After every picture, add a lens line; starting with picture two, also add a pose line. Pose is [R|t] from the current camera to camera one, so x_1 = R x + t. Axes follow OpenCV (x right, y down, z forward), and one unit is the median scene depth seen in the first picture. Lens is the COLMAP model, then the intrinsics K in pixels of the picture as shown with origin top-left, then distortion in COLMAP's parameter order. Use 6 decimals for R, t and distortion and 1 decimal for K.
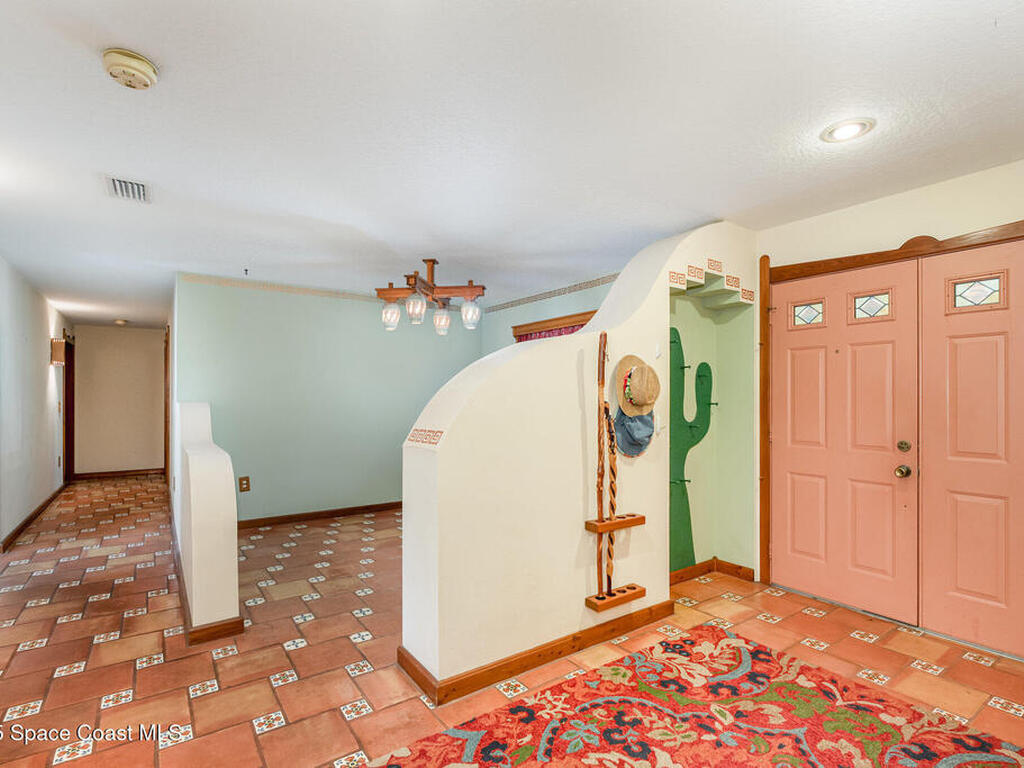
lens RADIAL K [[508.1, 0, 509.8], [0, 508.1, 399.7], [0, 0, 1]] dist [-0.004212, -0.000573]
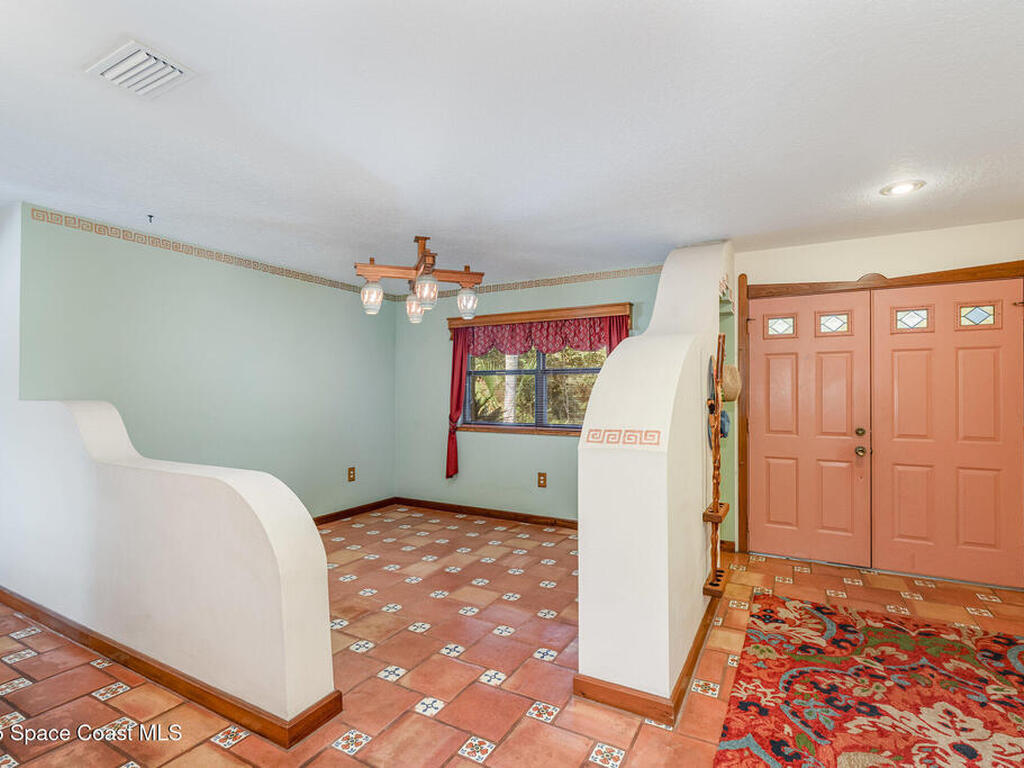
lens RADIAL K [[508.1, 0, 516.9], [0, 508.1, 390.0], [0, 0, 1]] dist [-0.004212, -0.000573]
pose [[0.899090, 0.005093, 0.437735, -0.658780], [-0.000303, 0.999939, -0.011011, -0.001714], [-0.437765, 0.009767, 0.899037, 0.229694]]
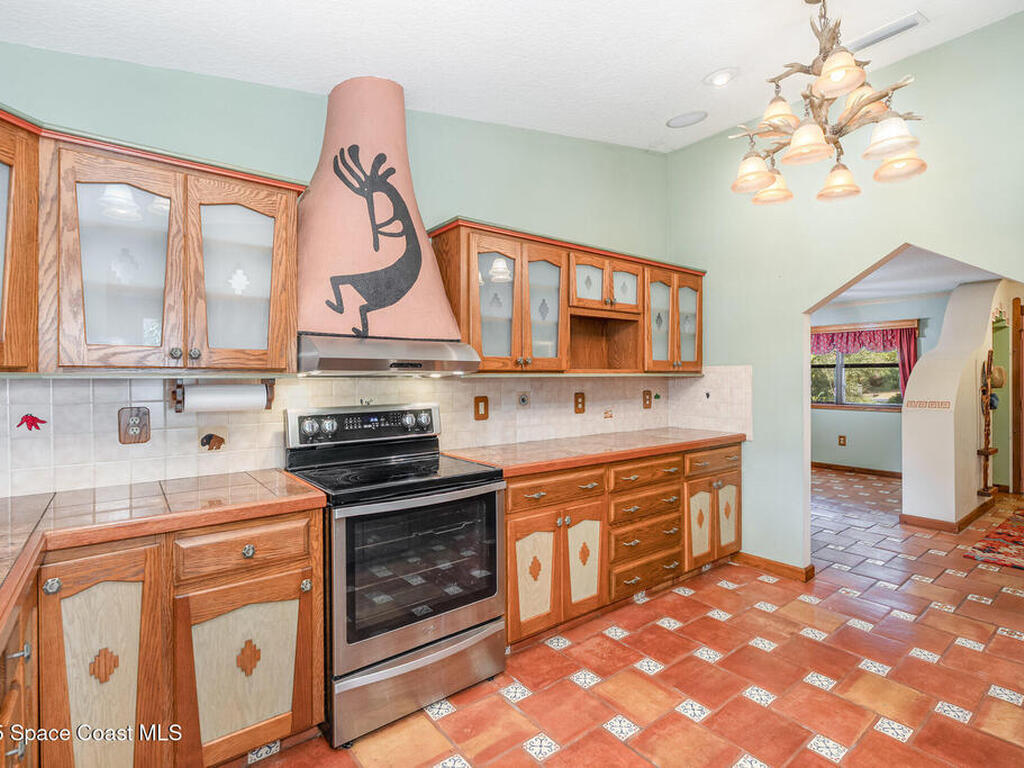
lens RADIAL K [[508.1, 0, 519.2], [0, 508.1, 377.1], [0, 0, 1]] dist [-0.004212, -0.000573]
pose [[0.999033, -0.000412, 0.043962, -1.646096], [0.000574, 0.999993, -0.003686, -0.024105], [-0.043961, 0.003708, 0.999026, -0.810726]]
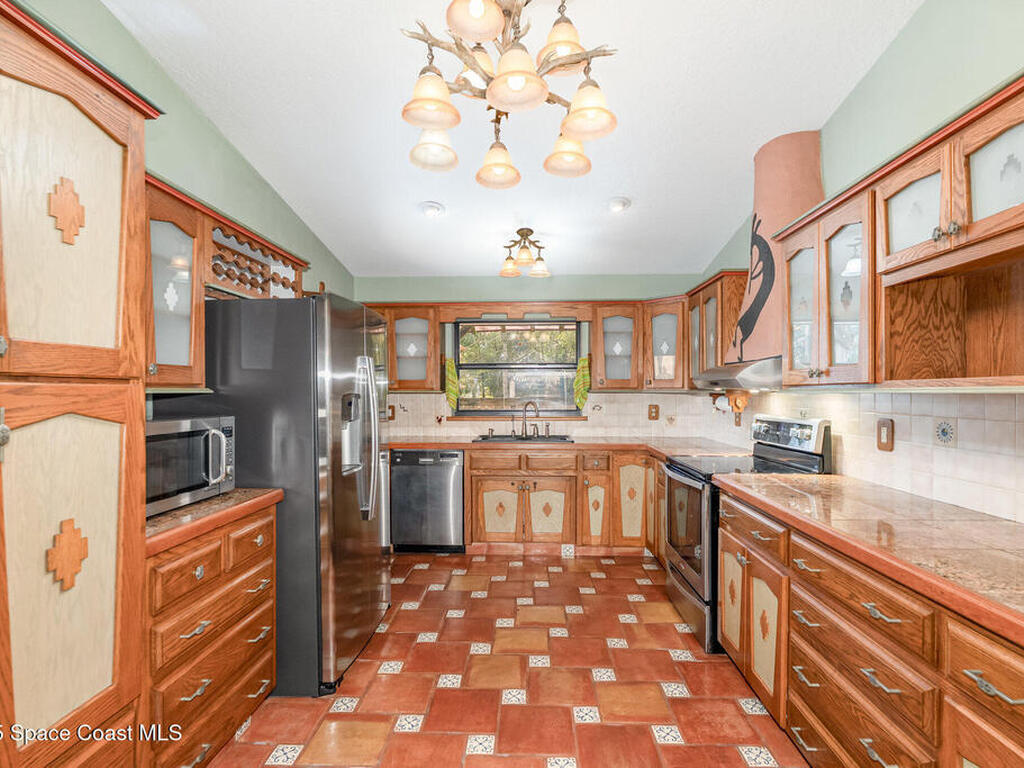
lens RADIAL K [[508.1, 0, 514.4], [0, 508.1, 388.4], [0, 0, 1]] dist [-0.004212, -0.000573]
pose [[-0.612011, -0.002562, -0.790845, -0.604783], [-0.002786, 0.999996, -0.001083, -0.033640], [0.790845, 0.001540, -0.612015, 0.394475]]
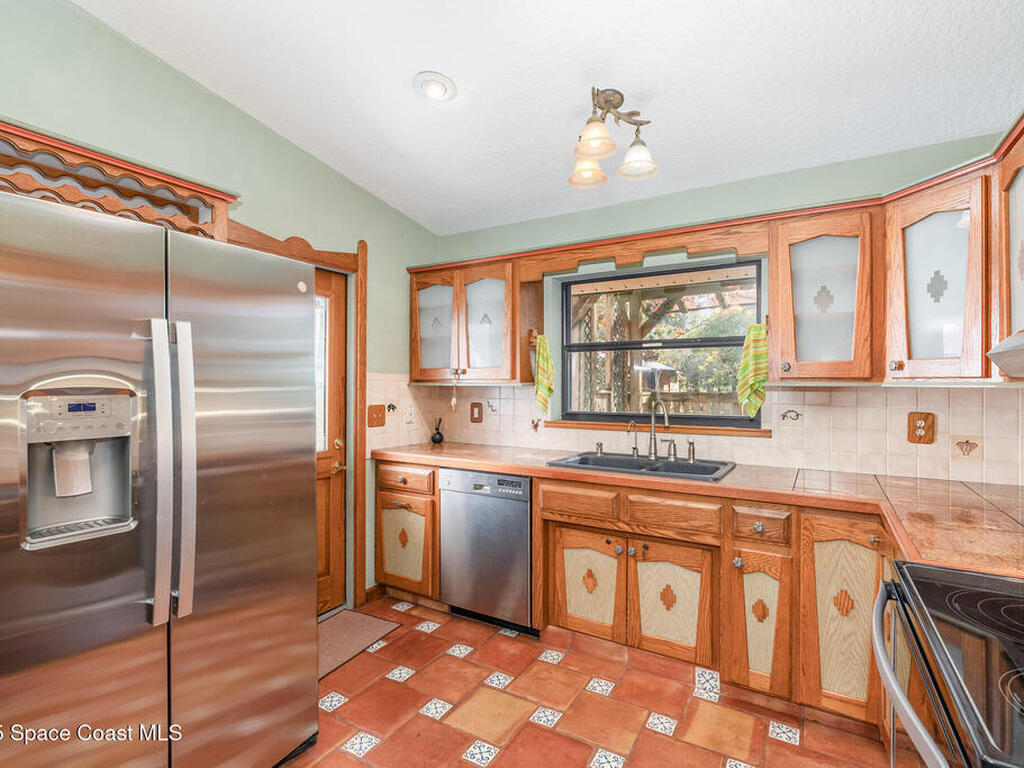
lens RADIAL K [[508.1, 0, 516.4], [0, 508.1, 377.8], [0, 0, 1]] dist [-0.004212, -0.000573]
pose [[-0.914984, -0.002374, -0.403484, -1.327146], [-0.001484, 0.999996, -0.002520, -0.035690], [0.403488, -0.001707, -0.914983, 0.205130]]
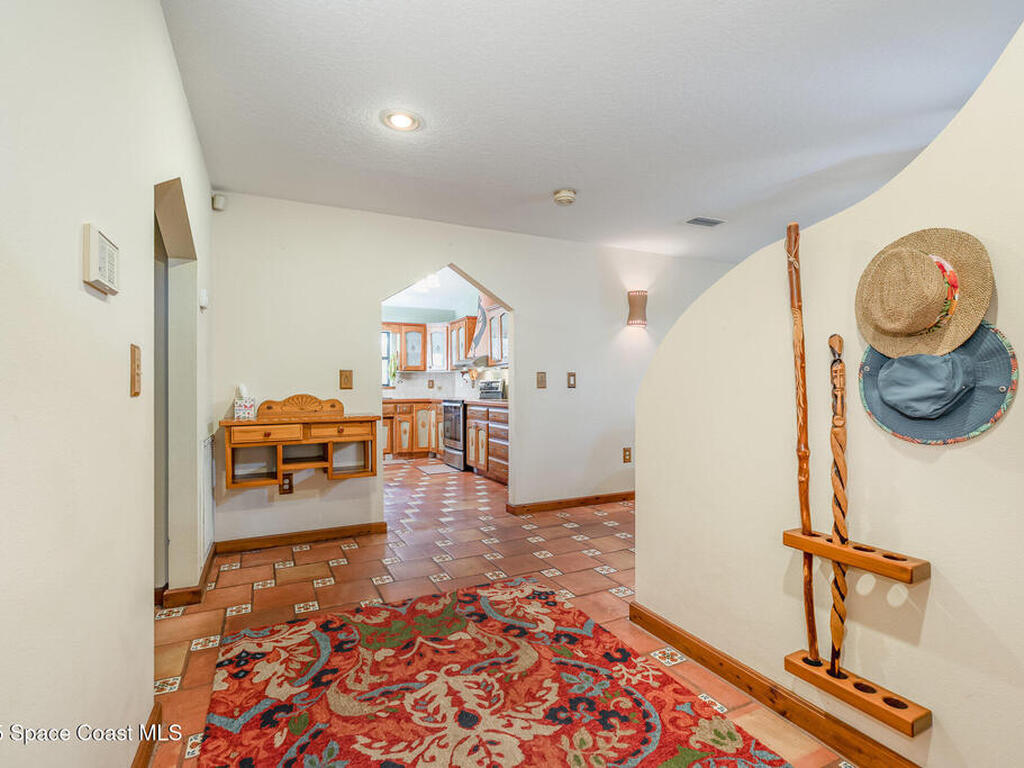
lens RADIAL K [[508.1, 0, 526.5], [0, 508.1, 381.9], [0, 0, 1]] dist [-0.004212, -0.000573]
pose [[-0.139882, -0.007187, -0.990142, 0.835739], [0.003361, 0.999964, -0.007734, 0.060020], [0.990162, -0.004410, -0.139853, 0.755125]]
